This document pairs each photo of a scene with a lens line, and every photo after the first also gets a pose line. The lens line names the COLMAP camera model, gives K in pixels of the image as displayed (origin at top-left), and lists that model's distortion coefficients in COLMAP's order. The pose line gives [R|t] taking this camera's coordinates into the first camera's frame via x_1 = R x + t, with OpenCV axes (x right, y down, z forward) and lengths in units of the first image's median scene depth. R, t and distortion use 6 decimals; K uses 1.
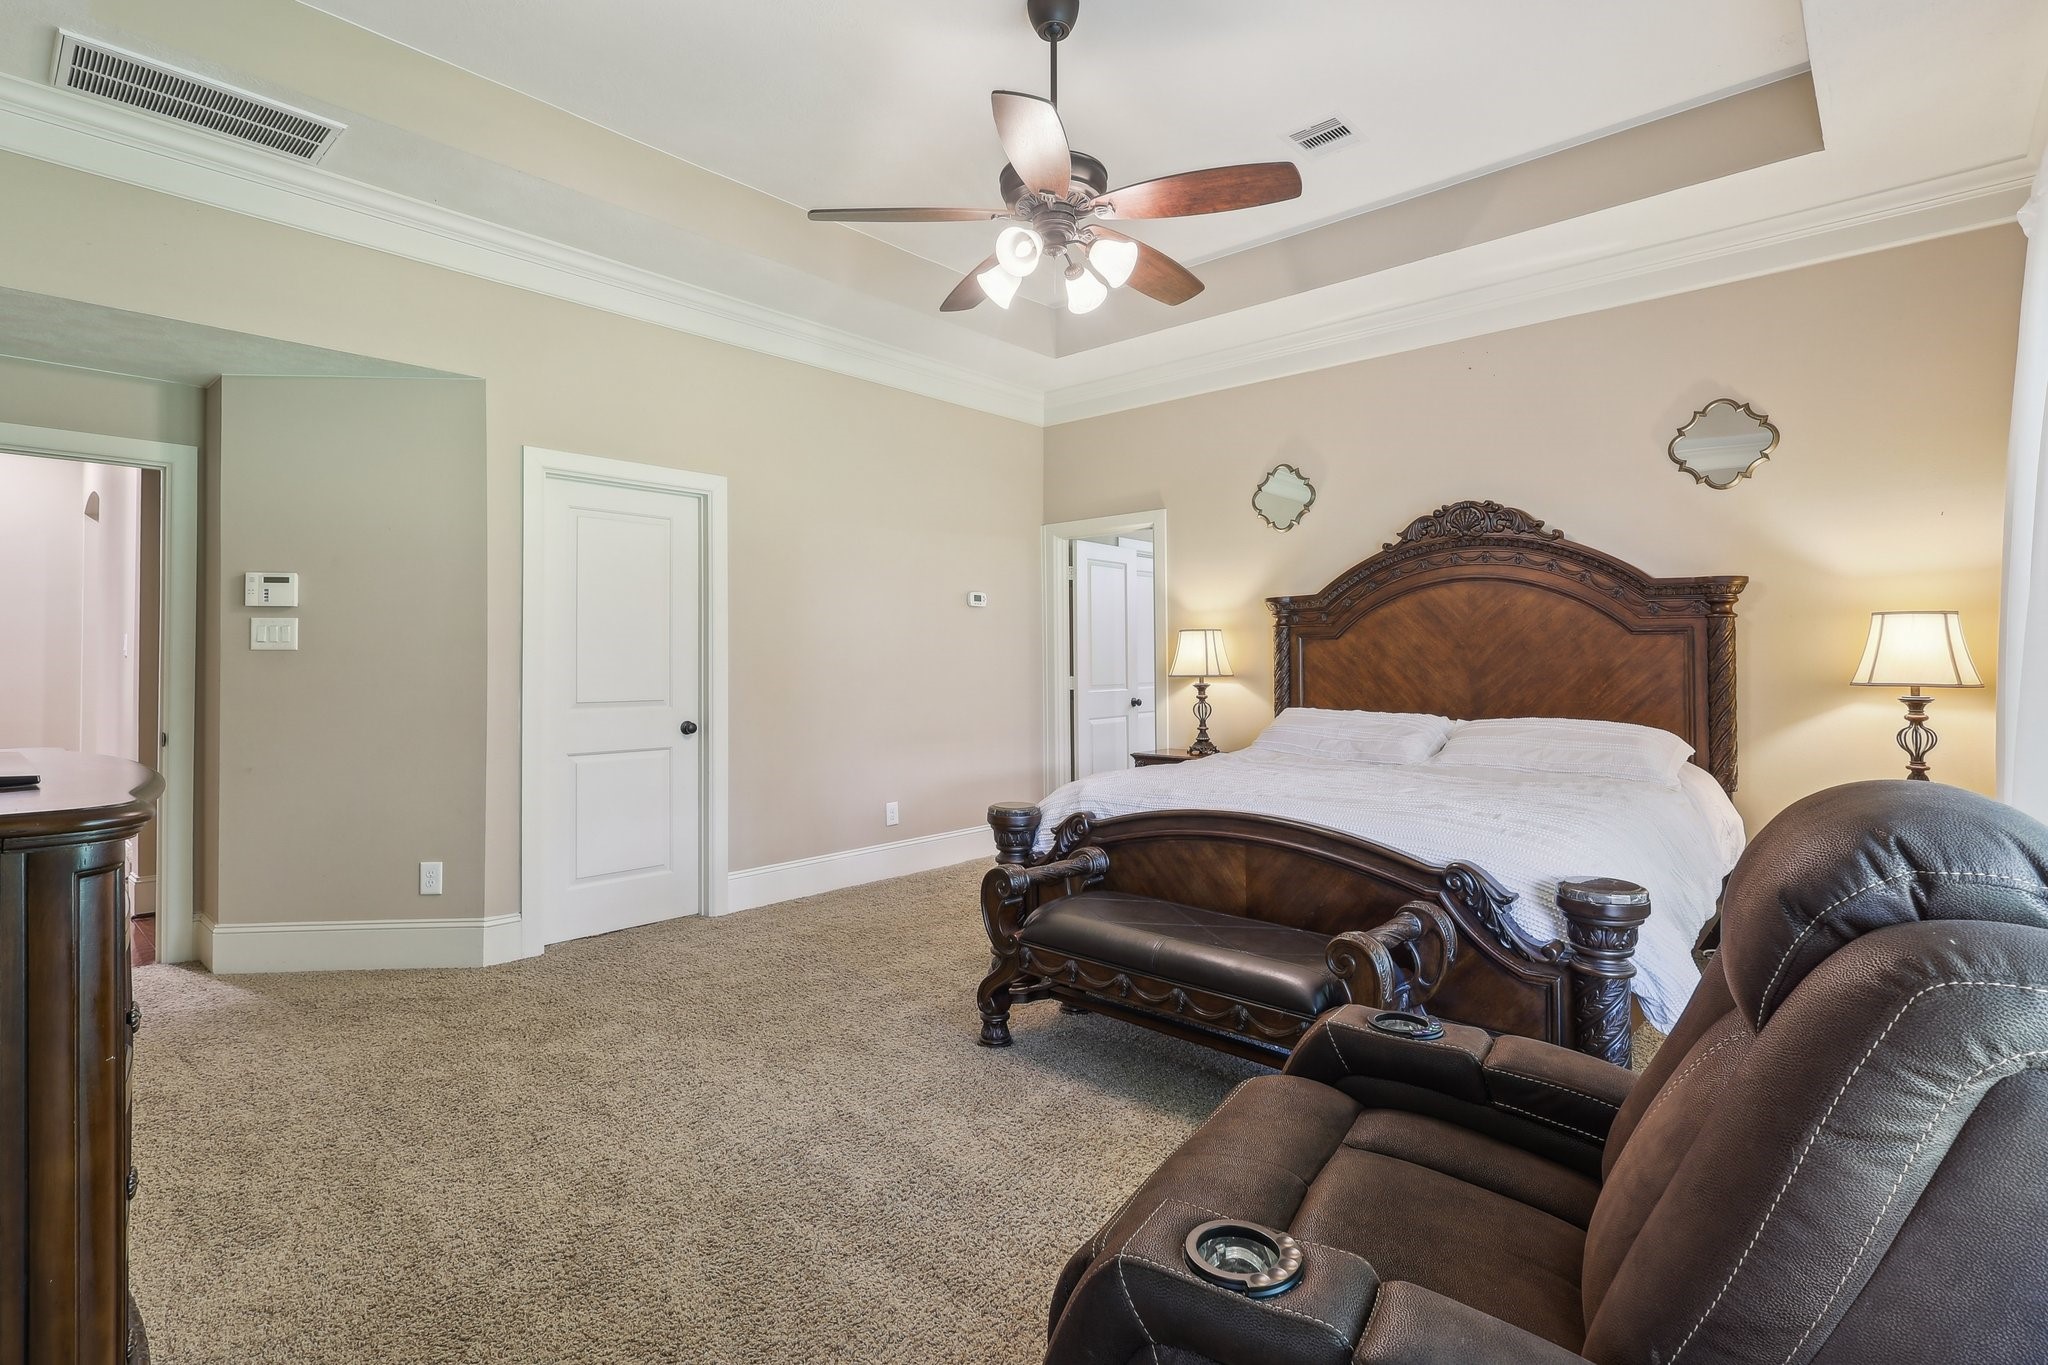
lens RADIAL K [[954.0, 0, 1019.7], [0, 954.0, 667.7], [0, 0, 1]] dist [-0.000551, 0.000027]
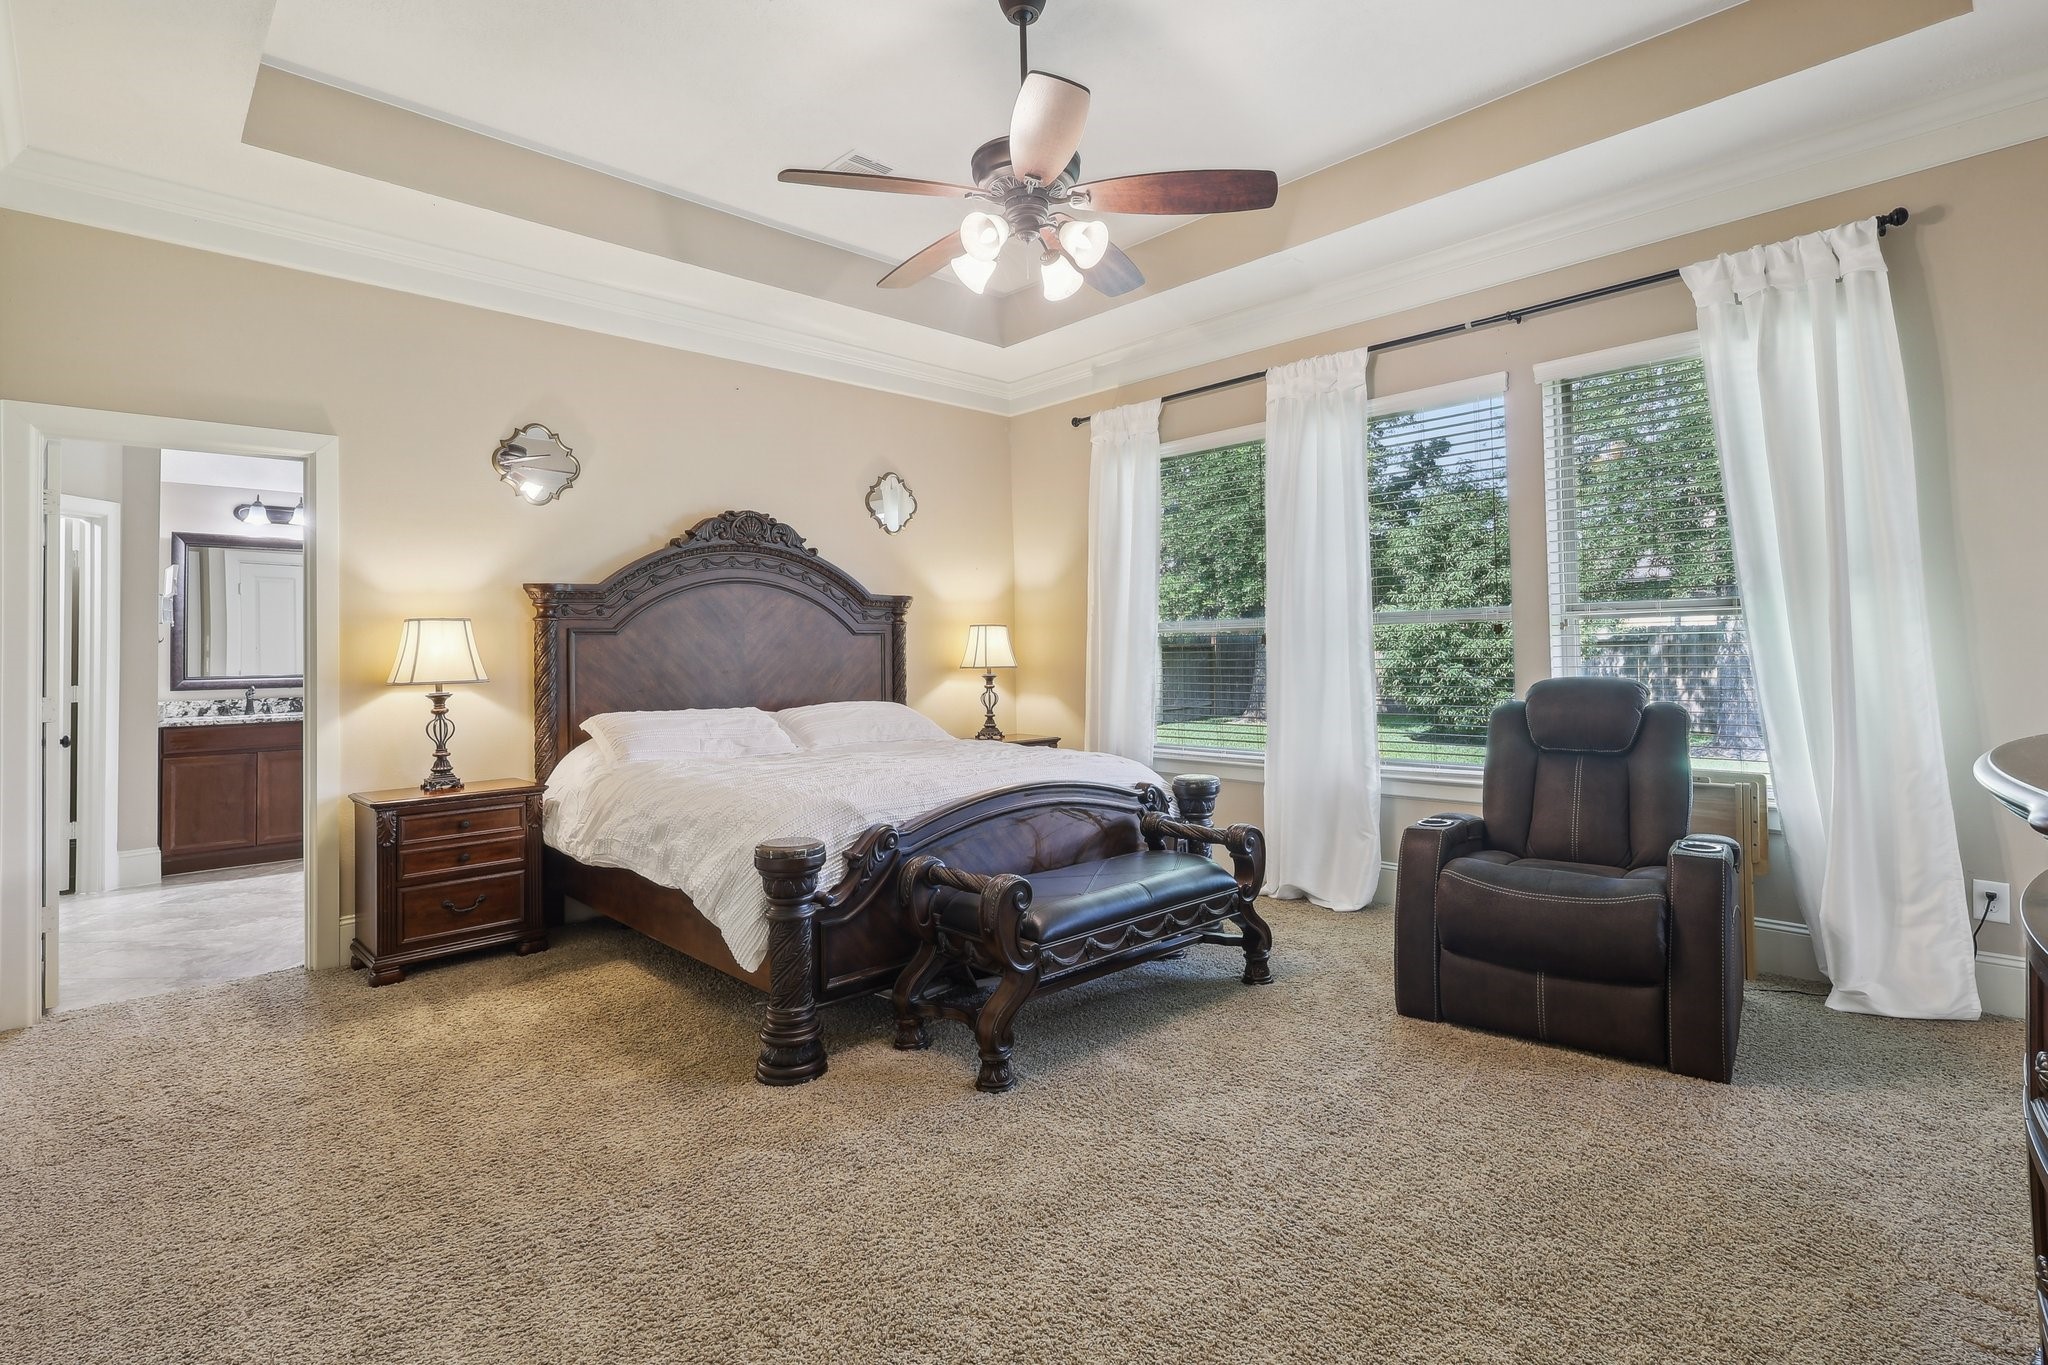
lens RADIAL K [[981.5, 0, 1034.4], [0, 981.5, 633.8], [0, 0, 1]] dist [0.000535, -0.000032]
pose [[0.073929, 0.018190, 0.997098, -0.595617], [0.022559, 0.999547, -0.019907, -0.003600], [-0.997008, 0.023965, 0.073485, 0.563839]]
